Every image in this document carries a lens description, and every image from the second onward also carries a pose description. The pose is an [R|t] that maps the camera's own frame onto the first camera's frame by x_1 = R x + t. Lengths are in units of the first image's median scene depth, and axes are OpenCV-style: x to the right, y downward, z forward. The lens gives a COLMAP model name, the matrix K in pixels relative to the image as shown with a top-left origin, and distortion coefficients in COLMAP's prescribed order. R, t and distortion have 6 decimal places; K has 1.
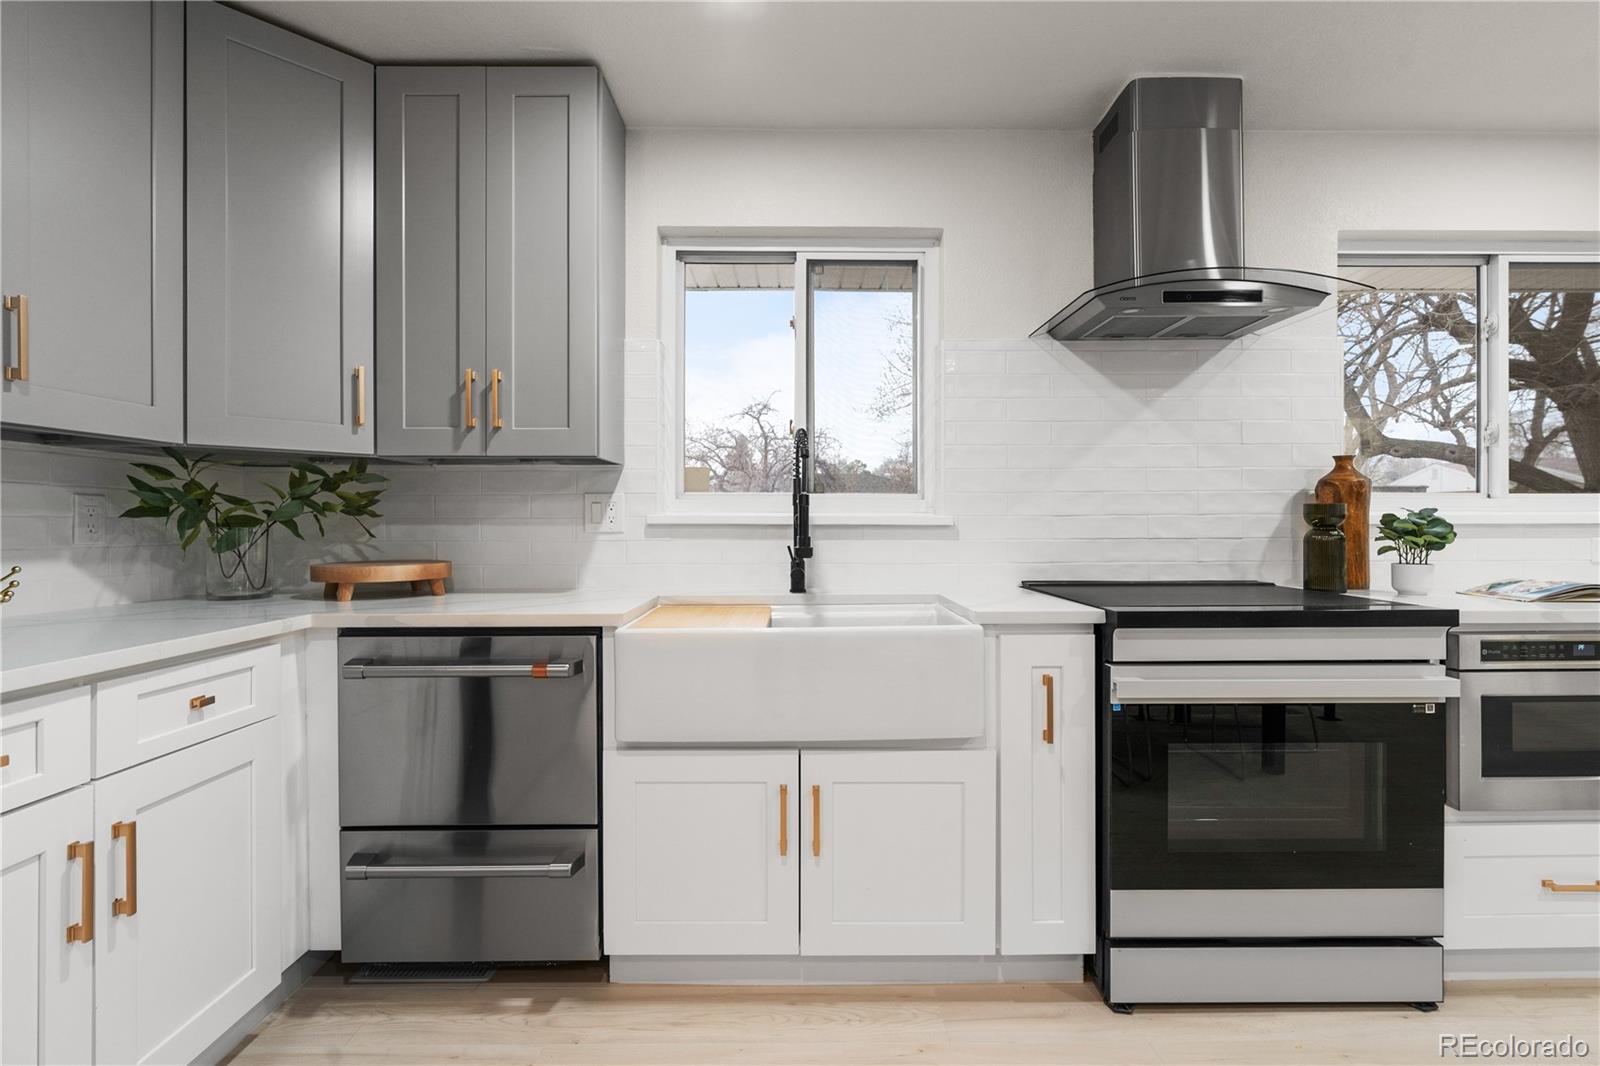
lens RADIAL K [[736.5, 0, 803.4], [0, 736.5, 522.0], [0, 0, 1]] dist [0.003908, -0.000519]
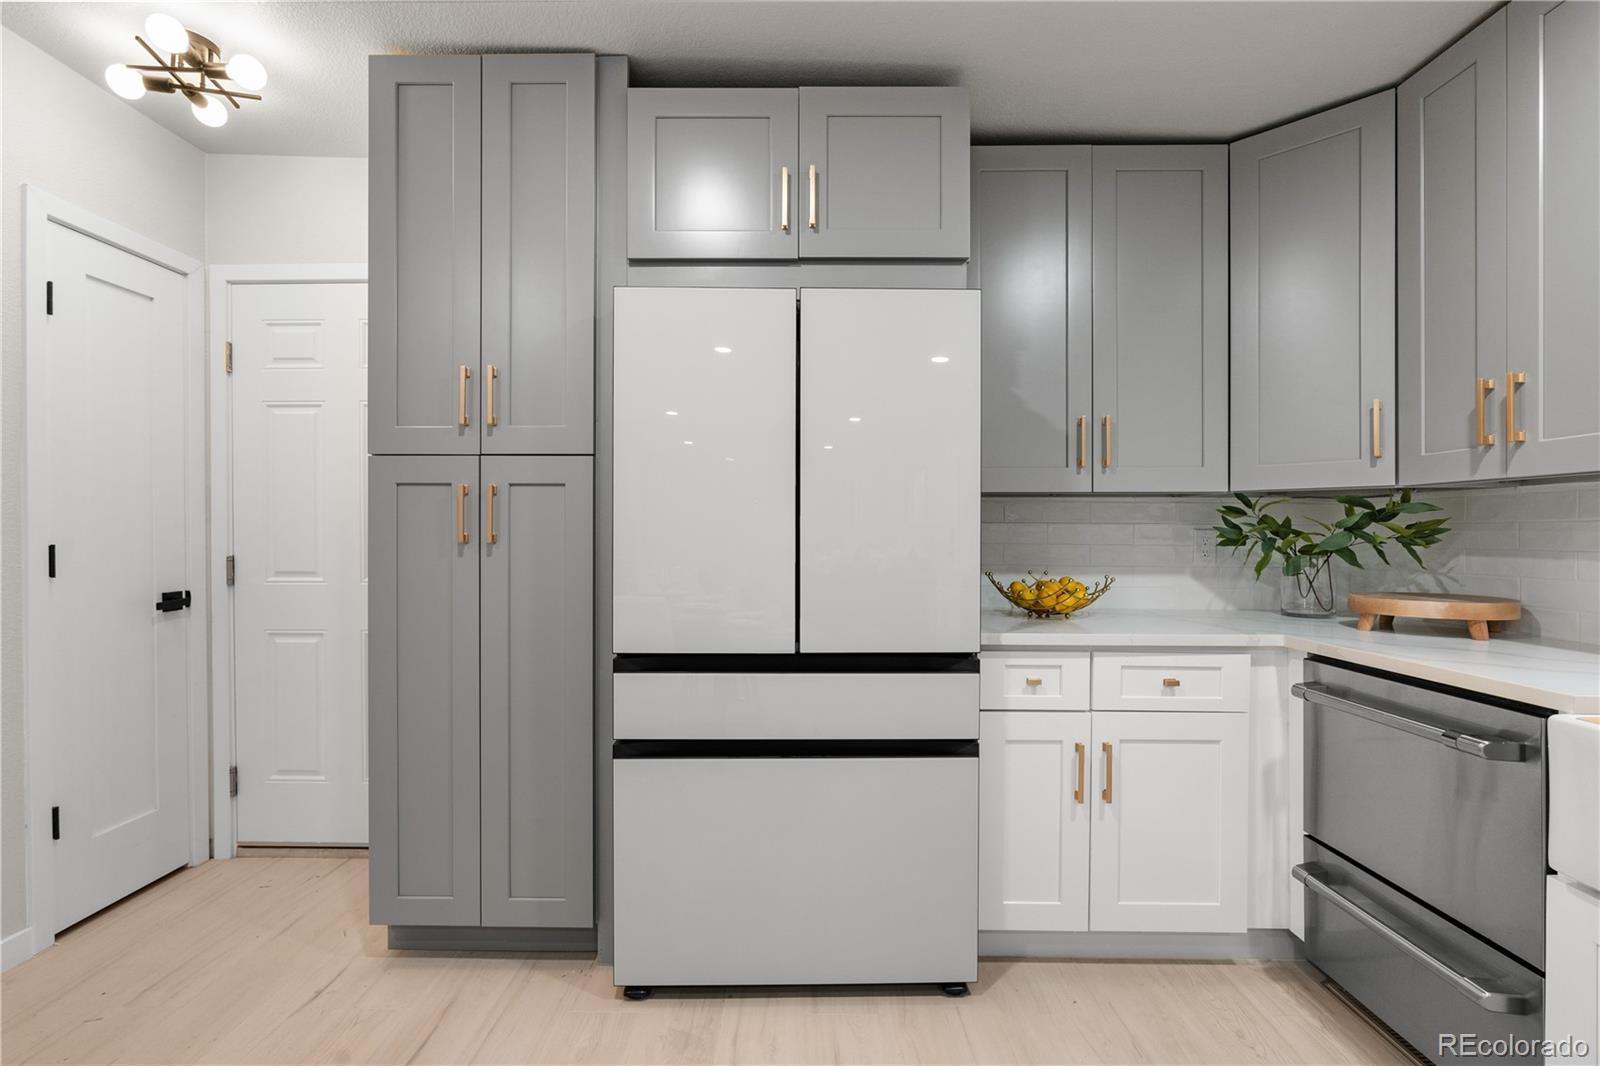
lens RADIAL K [[736.5, 0, 802.3], [0, 736.5, 535.6], [0, 0, 1]] dist [0.003908, -0.000519]
pose [[-0.021877, 0.004332, -0.999751, 0.423502], [-0.000857, 0.999990, 0.004352, -0.028685], [0.999760, 0.000952, -0.021873, 0.238054]]
